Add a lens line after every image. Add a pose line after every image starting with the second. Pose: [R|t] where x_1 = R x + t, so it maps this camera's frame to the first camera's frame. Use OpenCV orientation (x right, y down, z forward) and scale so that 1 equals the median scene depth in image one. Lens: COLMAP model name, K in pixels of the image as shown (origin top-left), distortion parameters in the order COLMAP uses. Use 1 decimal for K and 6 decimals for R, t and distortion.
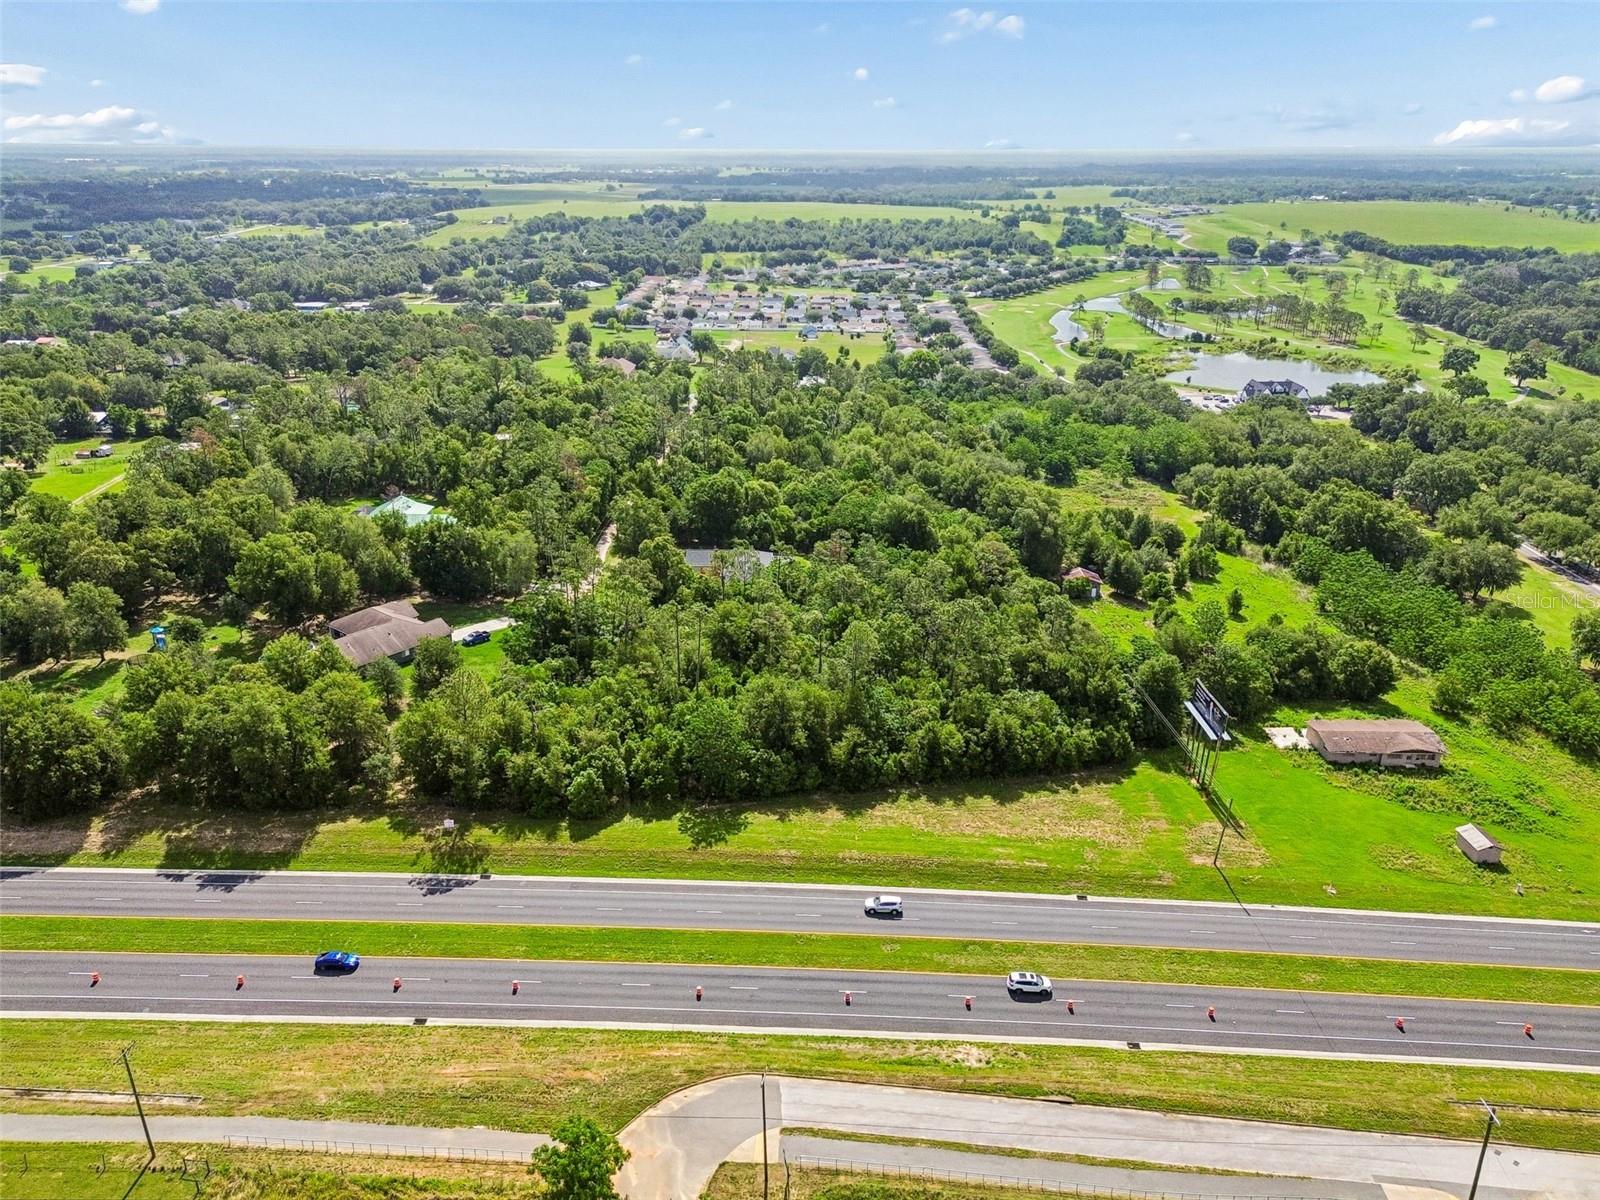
lens RADIAL K [[1128.5, 0, 804.5], [0, 1128.5, 600.3], [0, 0, 1]] dist [0.059160, -0.046425]
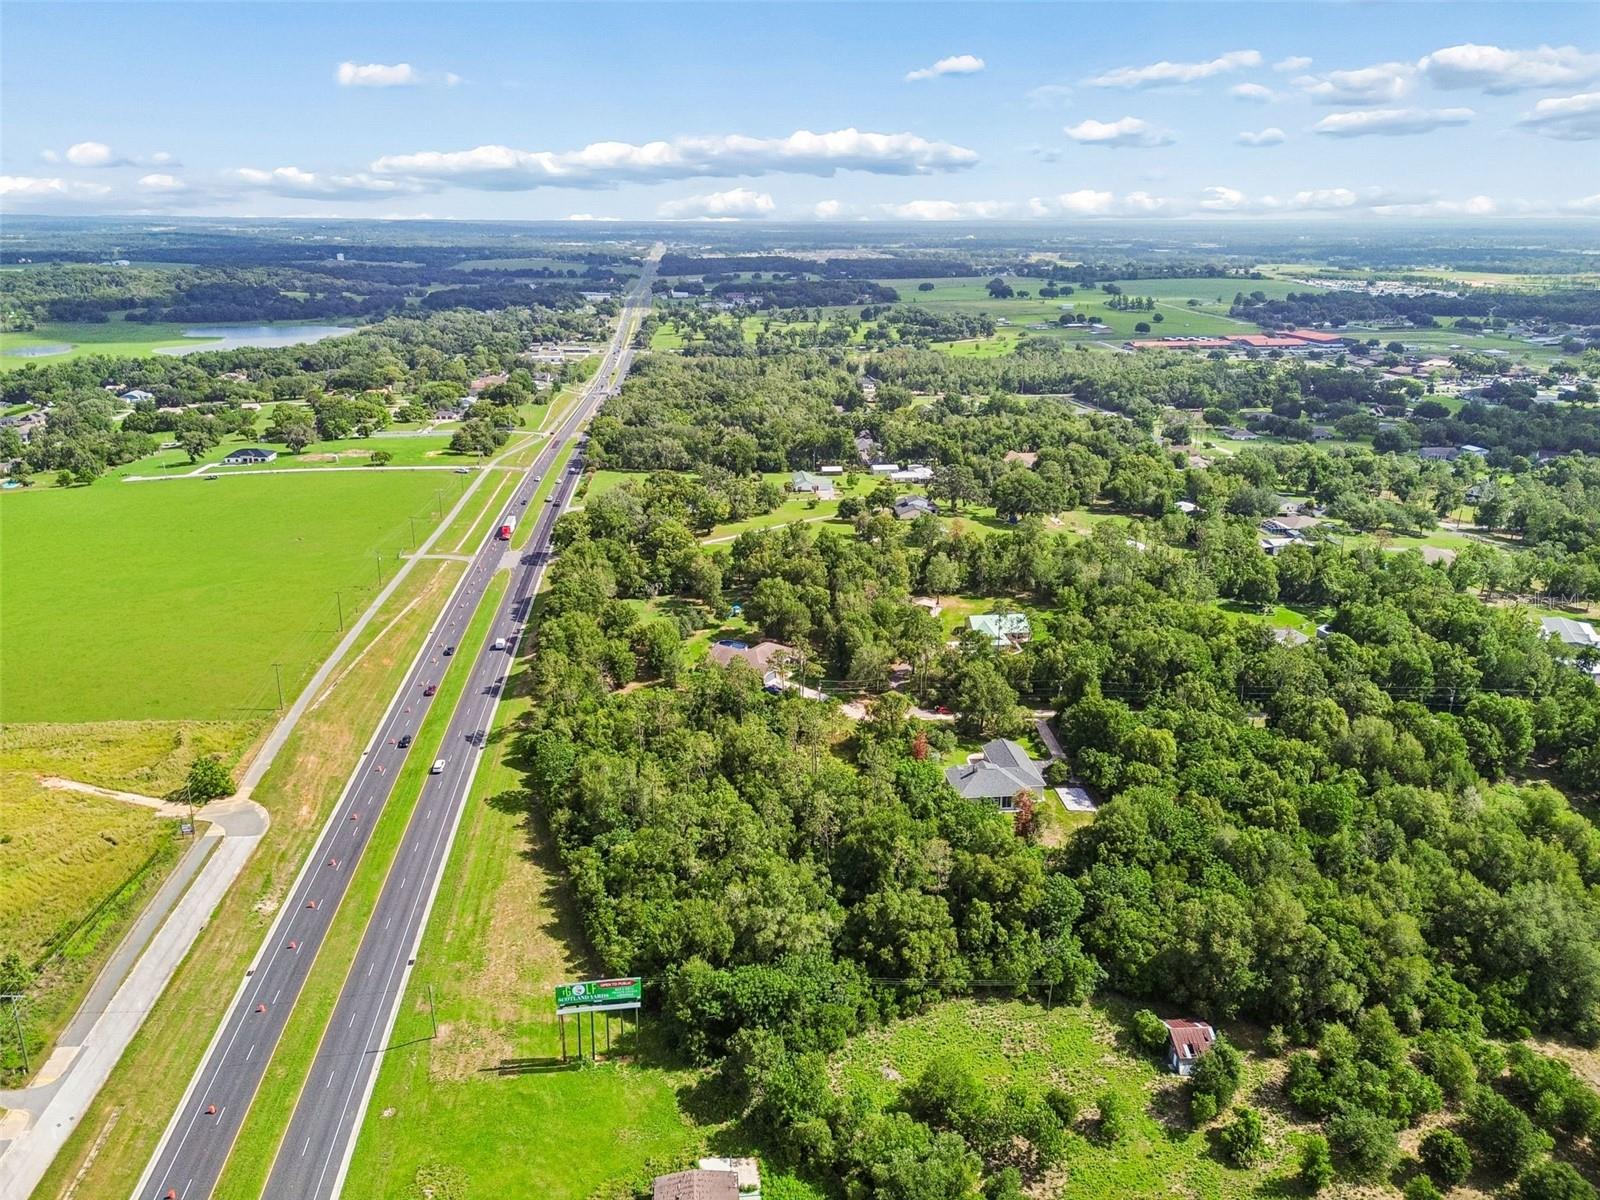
lens RADIAL K [[1133.0, 0, 800.0], [0, 1133.0, 600.0], [0, 0, 1]] dist [0.057288, -0.040716]
pose [[0.121530, 0.316858, -0.940655, 1.273548], [-0.371872, 0.893191, 0.252825, -0.554836], [0.920294, 0.319078, 0.226380, 0.886169]]
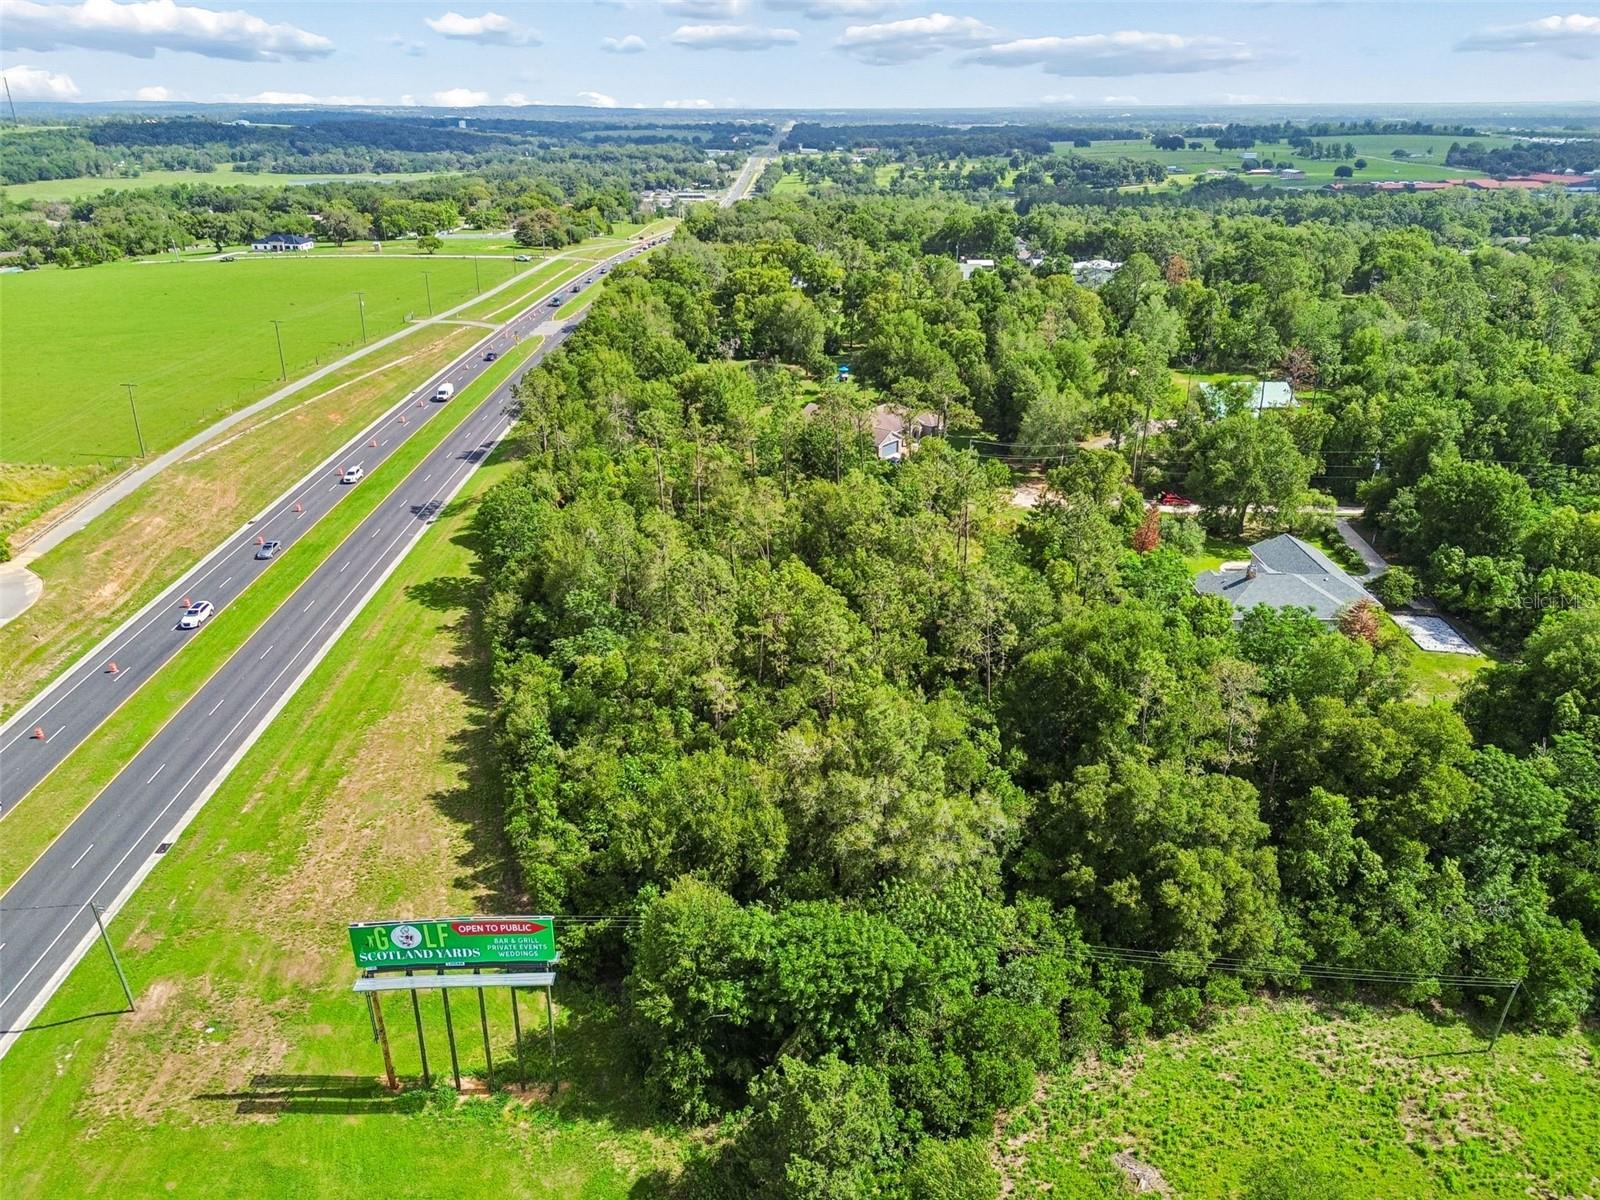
lens RADIAL K [[1145.9, 0, 804.3], [0, 1145.9, 600.2], [0, 0, 1]] dist [0.058584, -0.043175]
pose [[0.013281, 0.396212, -0.918063, 0.741247], [-0.369647, 0.855048, 0.363669, -0.227565], [0.929077, 0.334529, 0.157814, 1.078123]]
